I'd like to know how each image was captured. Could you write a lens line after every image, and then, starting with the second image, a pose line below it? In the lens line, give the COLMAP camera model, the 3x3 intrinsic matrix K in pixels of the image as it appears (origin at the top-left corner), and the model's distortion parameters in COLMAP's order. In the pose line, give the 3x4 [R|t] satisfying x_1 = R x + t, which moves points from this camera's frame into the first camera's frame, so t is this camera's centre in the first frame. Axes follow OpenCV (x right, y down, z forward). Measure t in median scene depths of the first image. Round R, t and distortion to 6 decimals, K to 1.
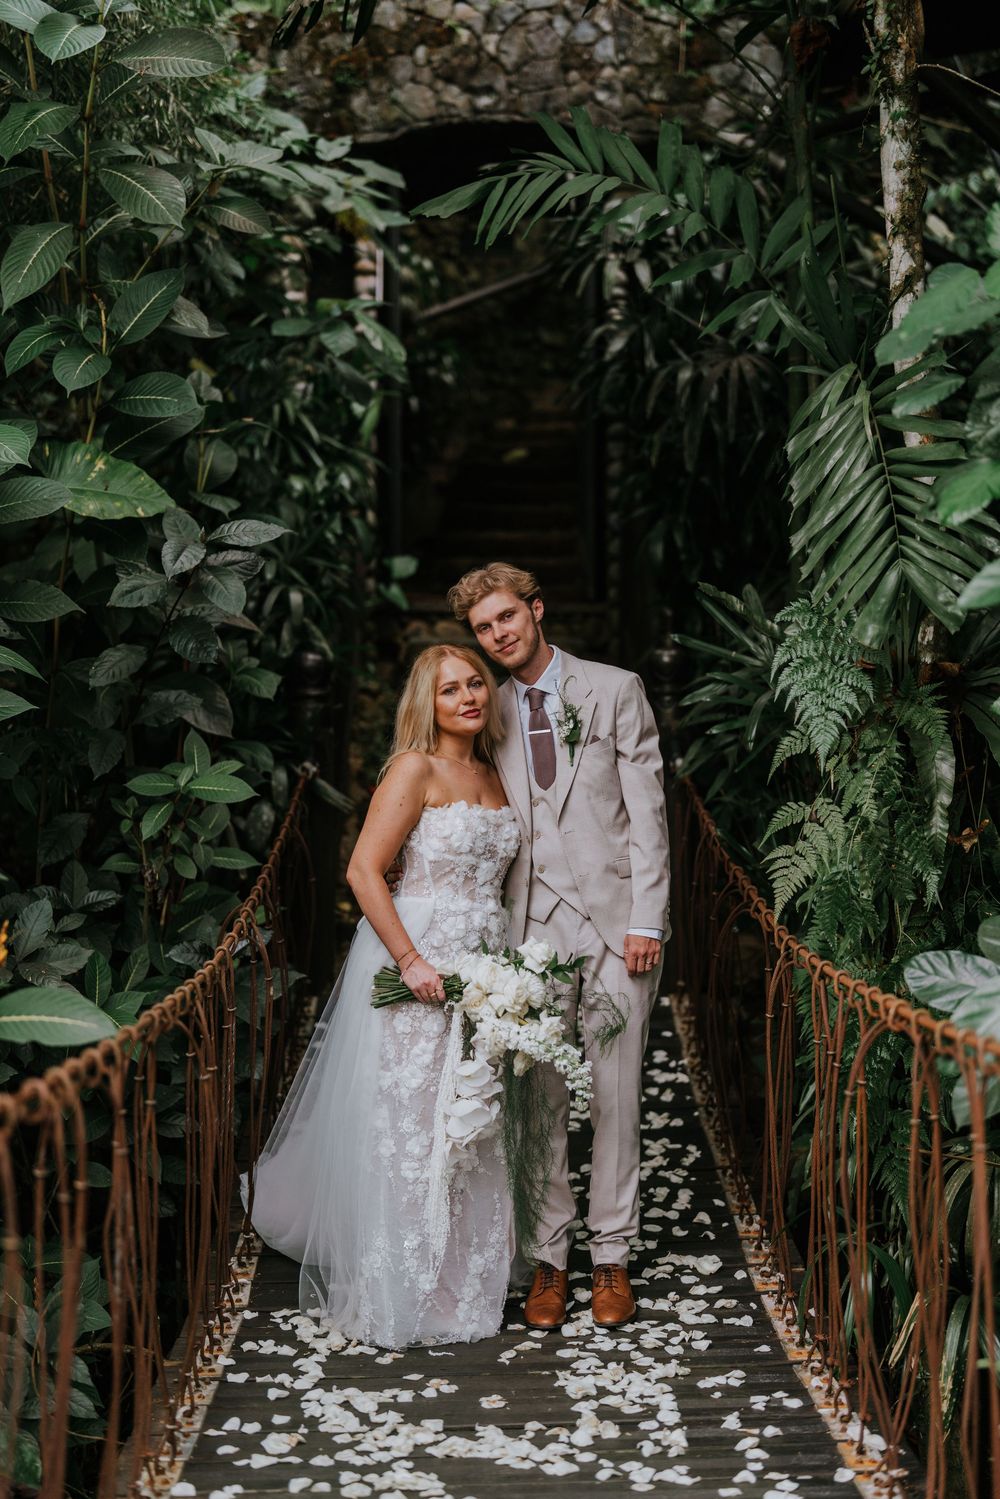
lens RADIAL K [[2087.2, 0, 502.6], [0, 2087.2, 750.9], [0, 0, 1]] dist [0.025236, 0.000000]
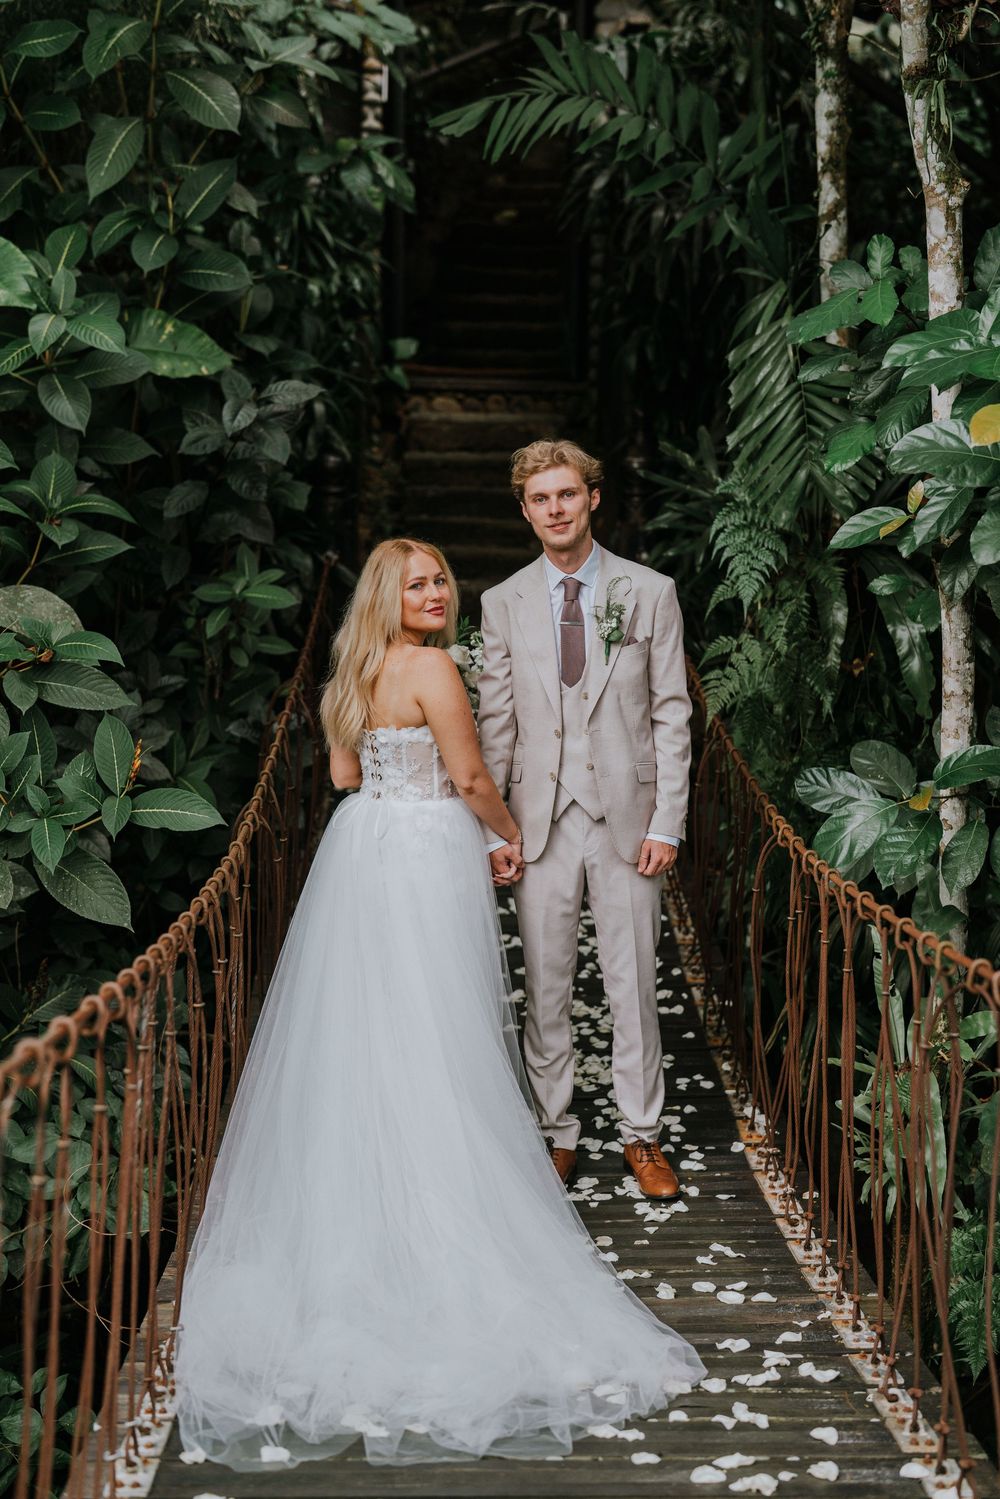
lens RADIAL K [[2087.2, 0, 498.5], [0, 2087.2, 747.8], [0, 0, 1]] dist [0.025236, 0.000000]
pose [[0.999831, 0.015424, 0.009994, -0.010395], [-0.016759, 0.988346, 0.151302, -0.085908], [-0.007544, -0.151444, 0.988437, -0.245131]]
